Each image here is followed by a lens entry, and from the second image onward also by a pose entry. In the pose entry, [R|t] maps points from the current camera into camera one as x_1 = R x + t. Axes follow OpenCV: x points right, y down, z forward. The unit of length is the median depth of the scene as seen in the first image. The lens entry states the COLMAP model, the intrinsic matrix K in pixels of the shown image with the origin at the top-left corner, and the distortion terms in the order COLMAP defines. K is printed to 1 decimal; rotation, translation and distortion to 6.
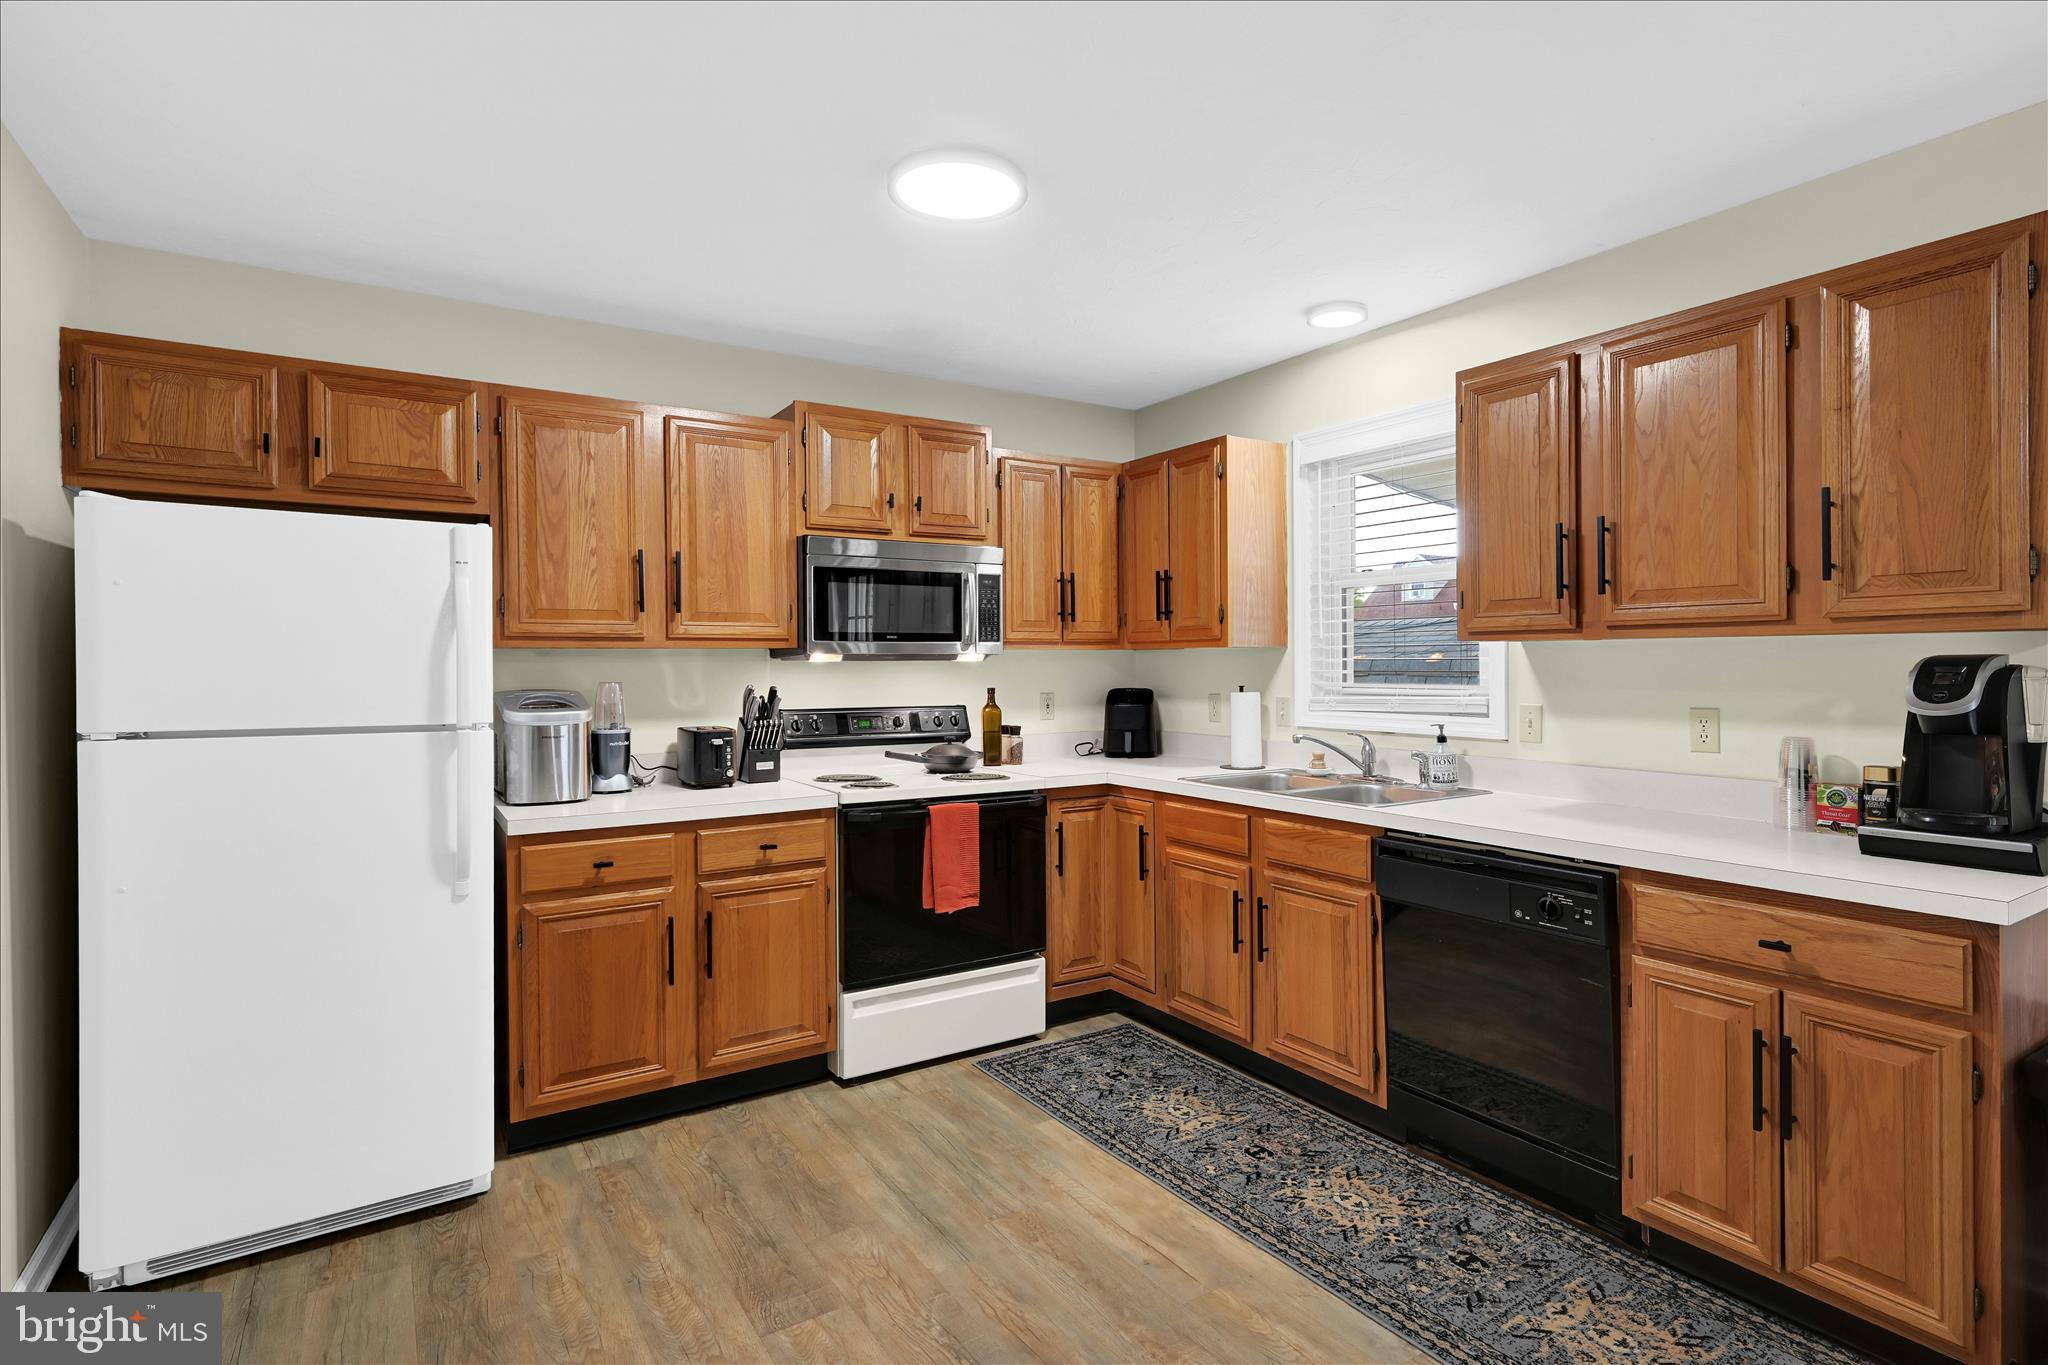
lens RADIAL K [[1021.8, 0, 1039.8], [0, 1021.8, 666.2], [0, 0, 1]] dist [0.002581, 0.001223]
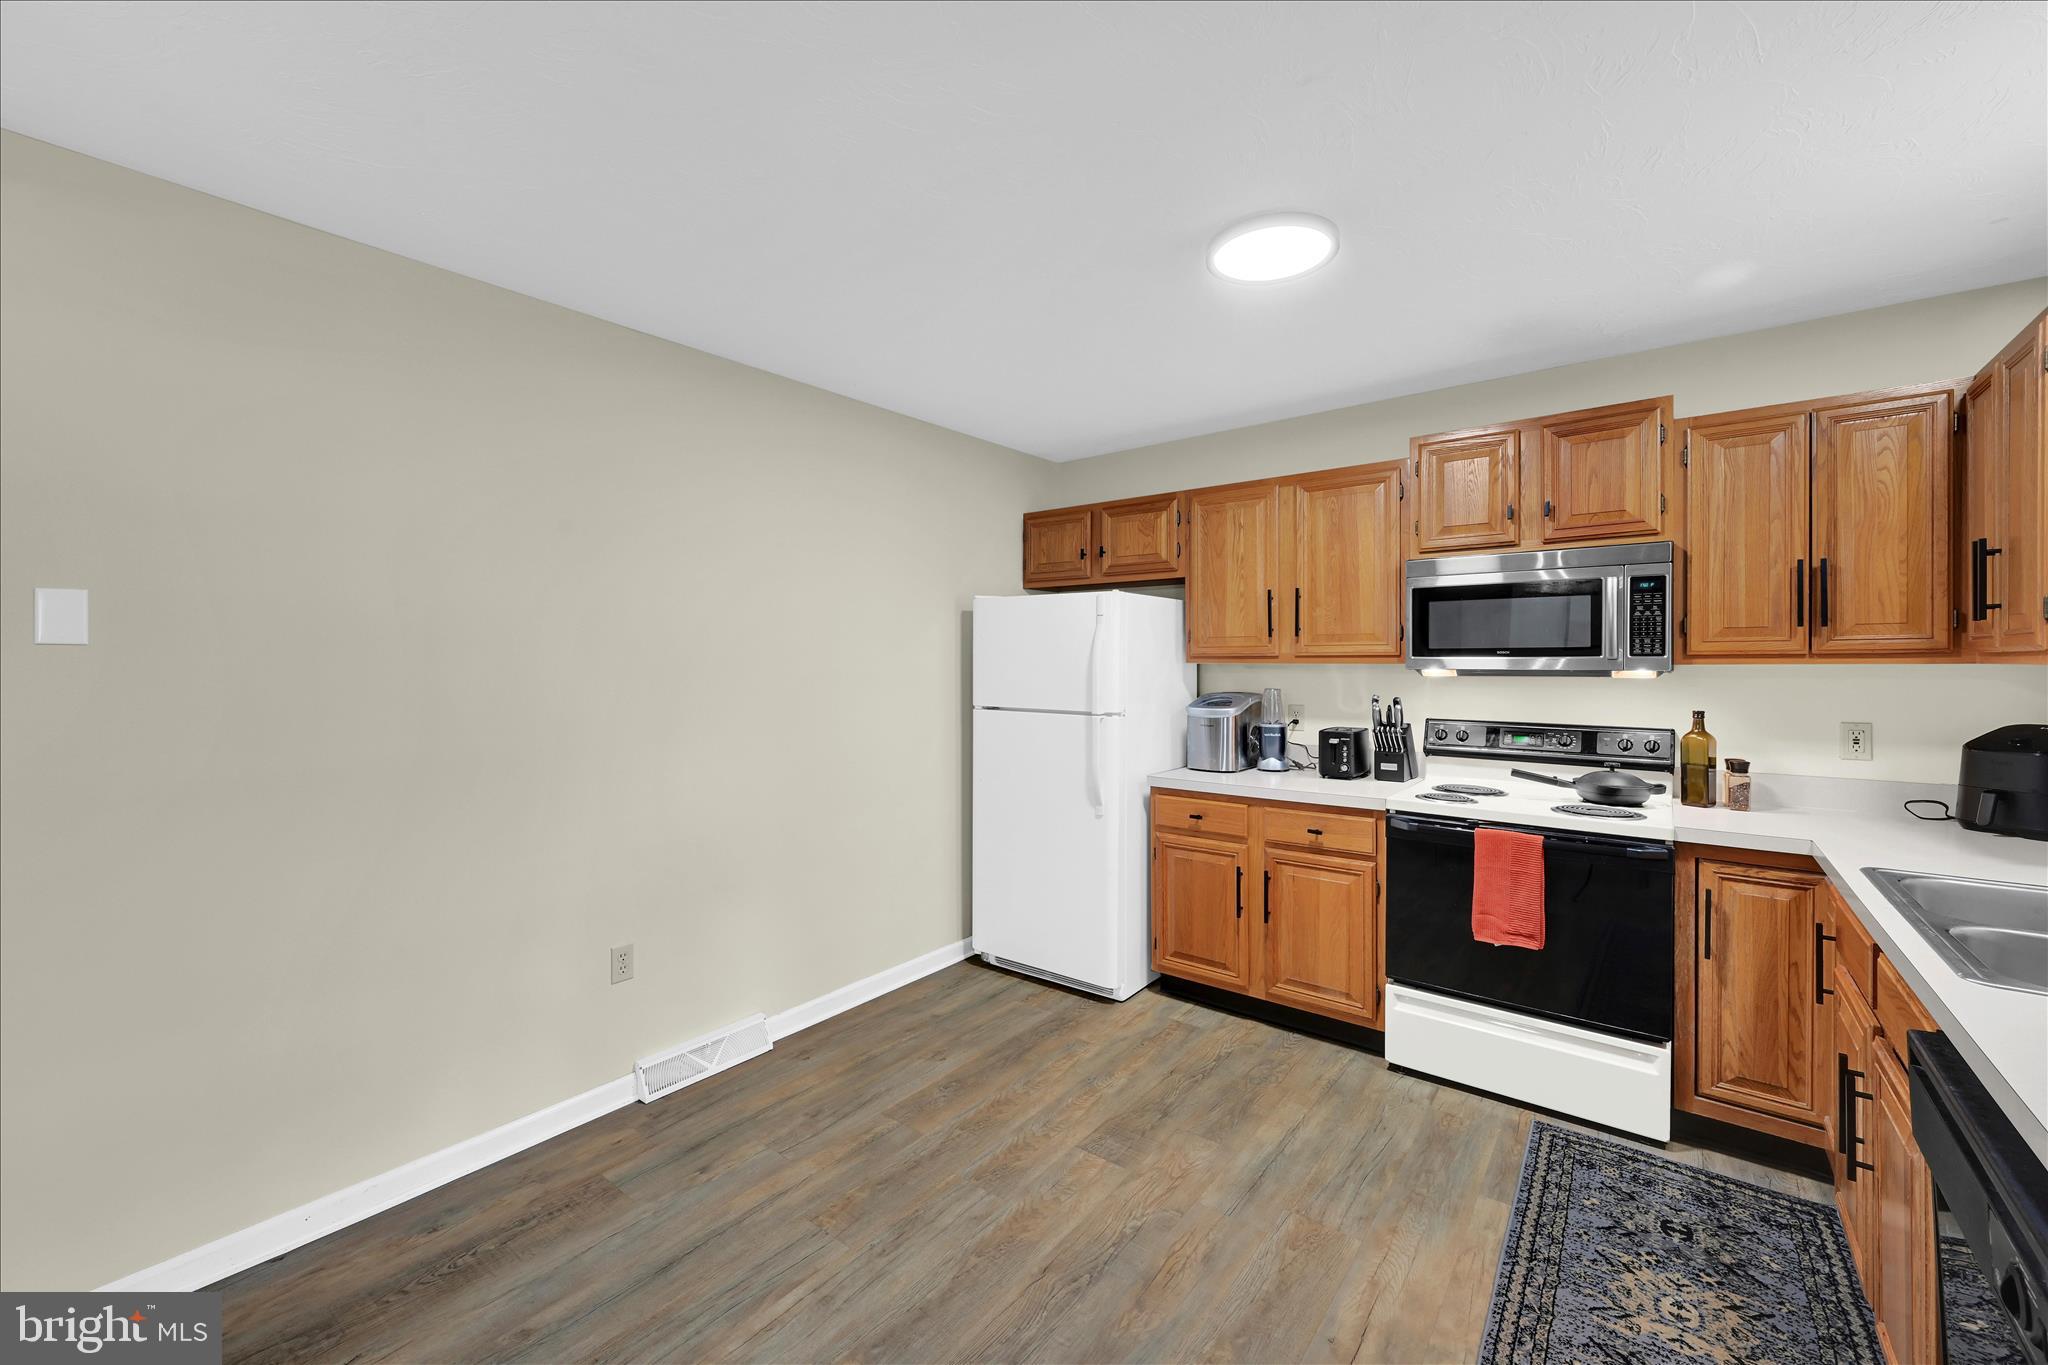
lens RADIAL K [[818.8, 0, 1022.9], [0, 818.8, 665.1], [0, 0, 1]] dist [-0.001714, 0.000028]
pose [[0.314974, 0.010034, -0.949047, 0.546749], [-0.003078, 0.999950, 0.009551, -0.026976], [0.949095, -0.000087, 0.314989, 0.383284]]
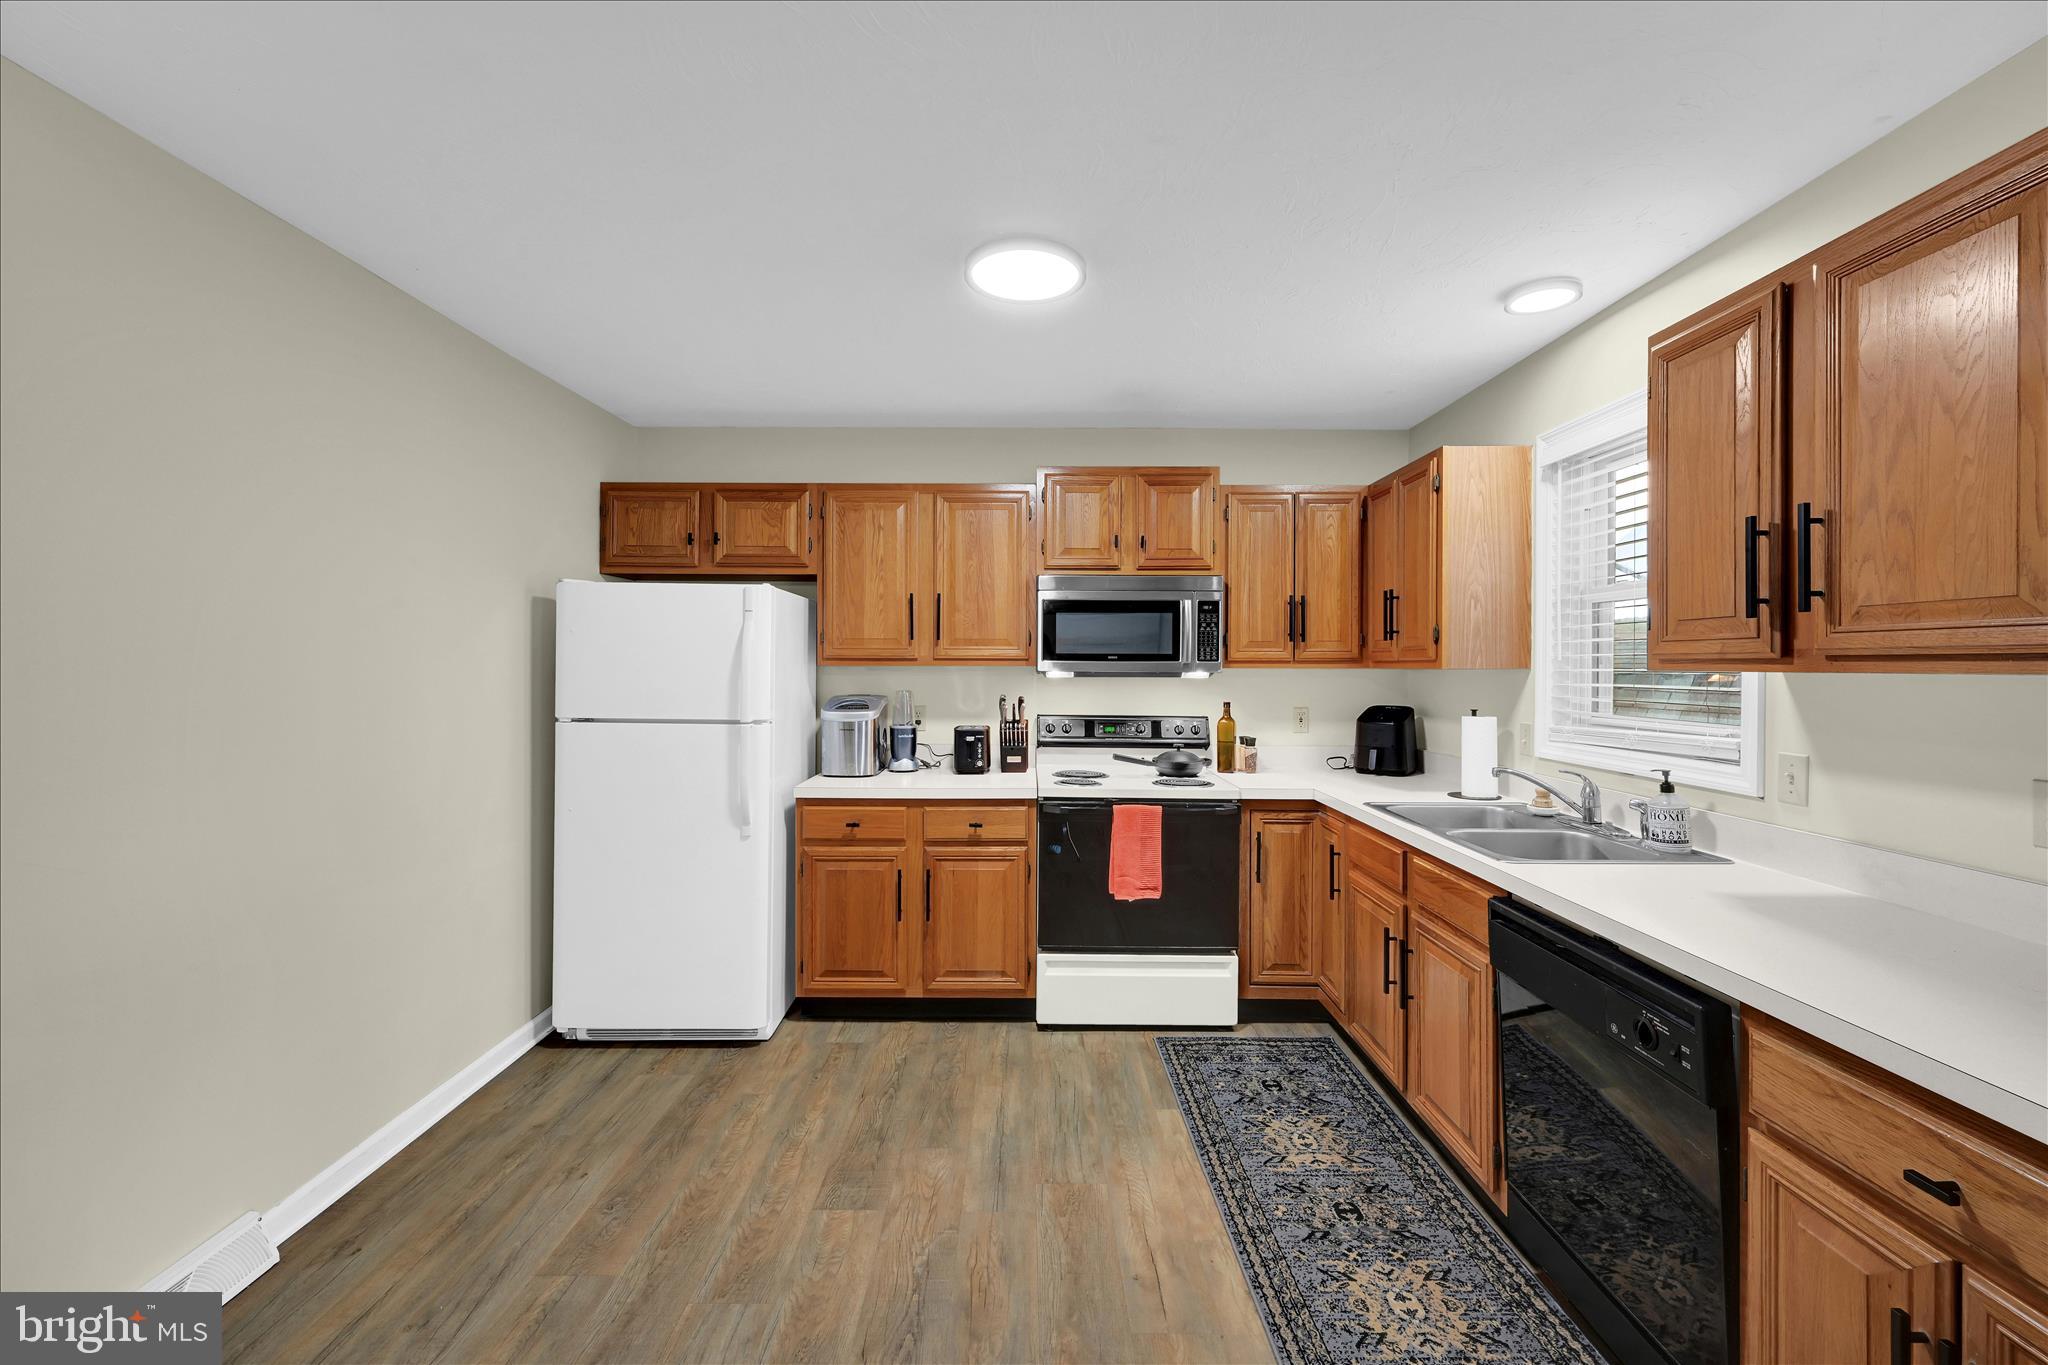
lens RADIAL K [[818.8, 0, 1030.7], [0, 818.8, 664.8], [0, 0, 1]] dist [-0.001714, 0.000028]
pose [[0.837739, 0.009553, -0.545987, 0.350916], [-0.011015, 0.999939, 0.000595, -0.023609], [0.545960, 0.005516, 0.837793, 0.192444]]
